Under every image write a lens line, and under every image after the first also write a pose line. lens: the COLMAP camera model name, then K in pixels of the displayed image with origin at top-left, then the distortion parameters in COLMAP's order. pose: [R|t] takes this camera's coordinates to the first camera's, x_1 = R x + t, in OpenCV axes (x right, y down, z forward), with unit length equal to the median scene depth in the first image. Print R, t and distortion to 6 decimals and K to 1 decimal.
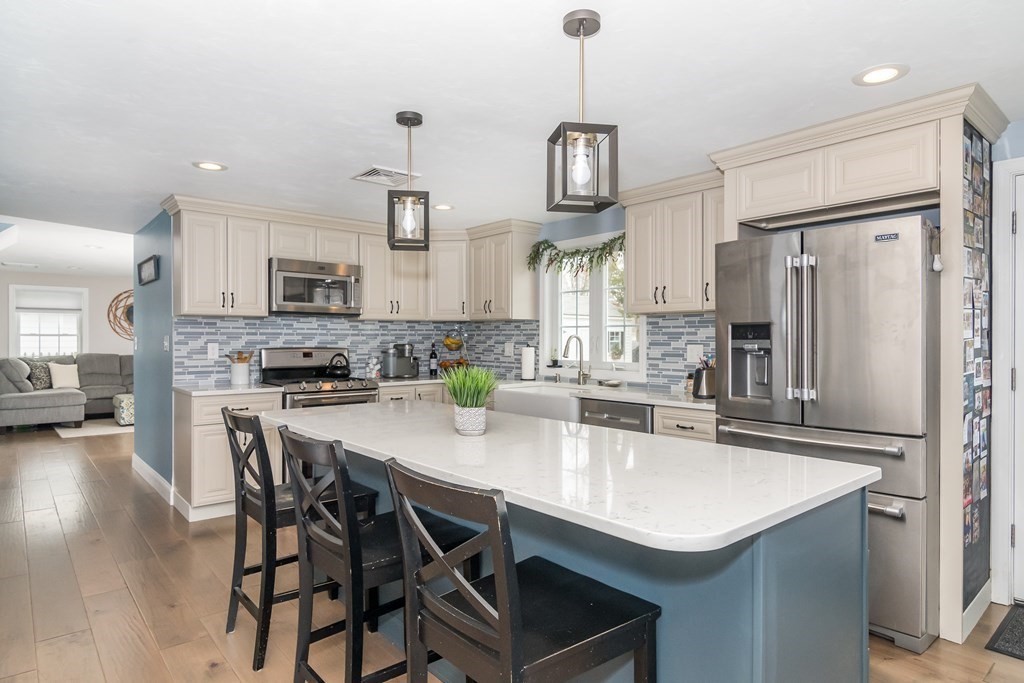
lens RADIAL K [[584.6, 0, 512.0], [0, 584.6, 341.5], [0, 0, 1]] dist [0.000272, 0.000573]
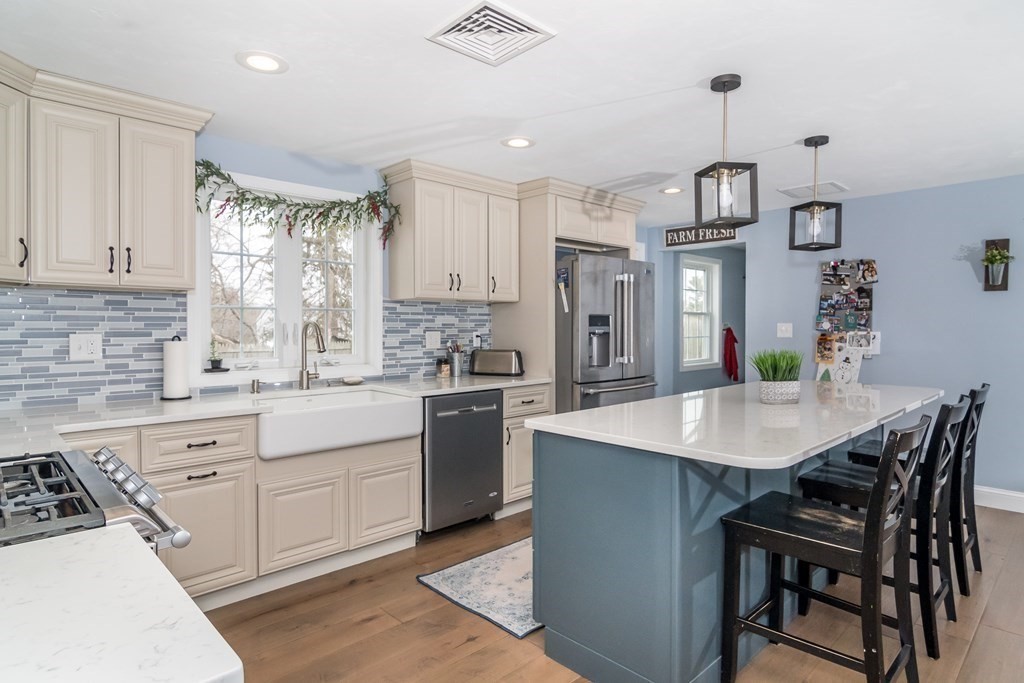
lens RADIAL K [[569.4, 0, 512.0], [0, 569.4, 341.5], [0, 0, 1]] dist [-0.002081, -0.000800]
pose [[-0.047922, -0.027858, 0.998463, -0.660648], [0.005403, 0.999589, 0.028148, -0.004121], [-0.998836, 0.006744, -0.047751, 0.863535]]
